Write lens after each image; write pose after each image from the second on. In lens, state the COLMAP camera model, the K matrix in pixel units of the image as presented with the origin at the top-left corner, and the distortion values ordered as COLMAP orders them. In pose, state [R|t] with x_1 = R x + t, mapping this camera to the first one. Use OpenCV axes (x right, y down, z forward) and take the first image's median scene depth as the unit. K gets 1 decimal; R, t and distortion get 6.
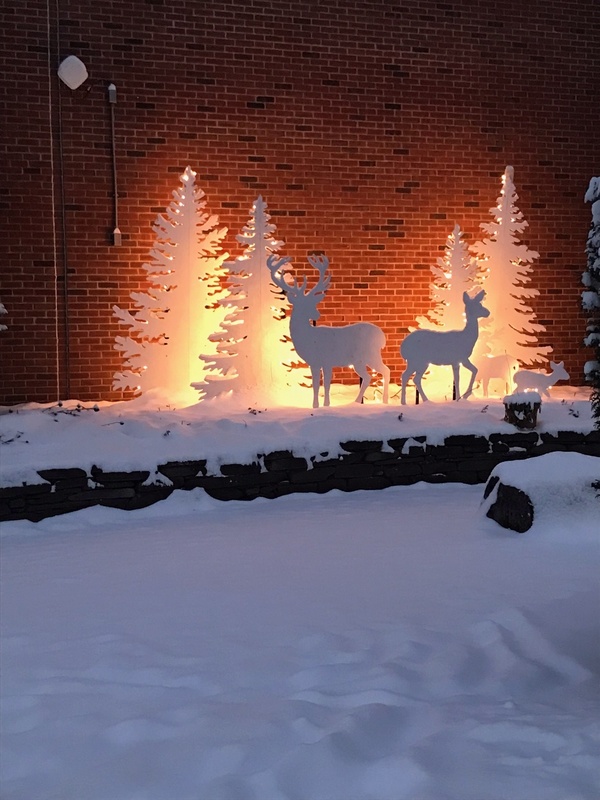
lens RADIAL K [[1172.4, 0, 300.0], [0, 1172.4, 400.0], [0, 0, 1]] dist [0.142755, -0.621418]
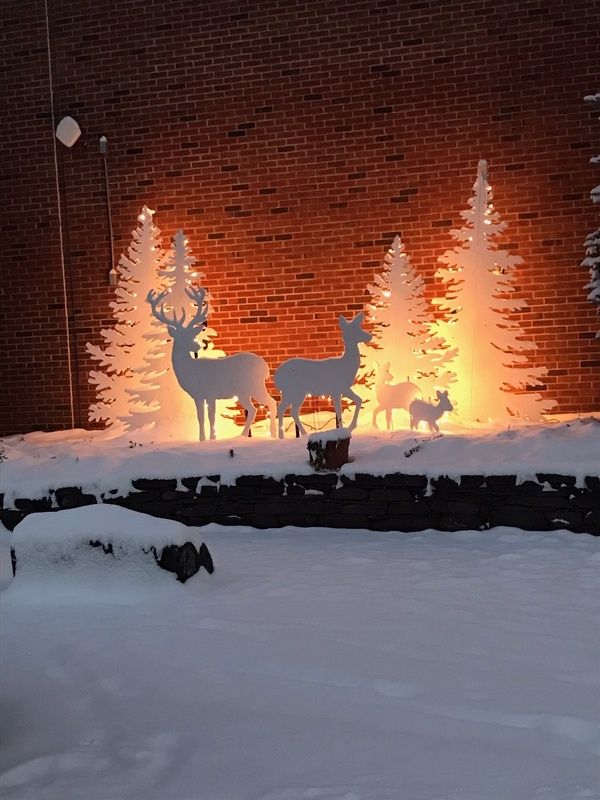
lens RADIAL K [[1172.4, 0, 300.0], [0, 1172.4, 400.0], [0, 0, 1]] dist [0.142755, -0.621418]
pose [[0.804016, -0.006367, -0.594574, 0.596993], [0.009158, 0.999957, 0.001677, -0.025721], [0.594538, -0.006793, 0.804039, 0.228424]]
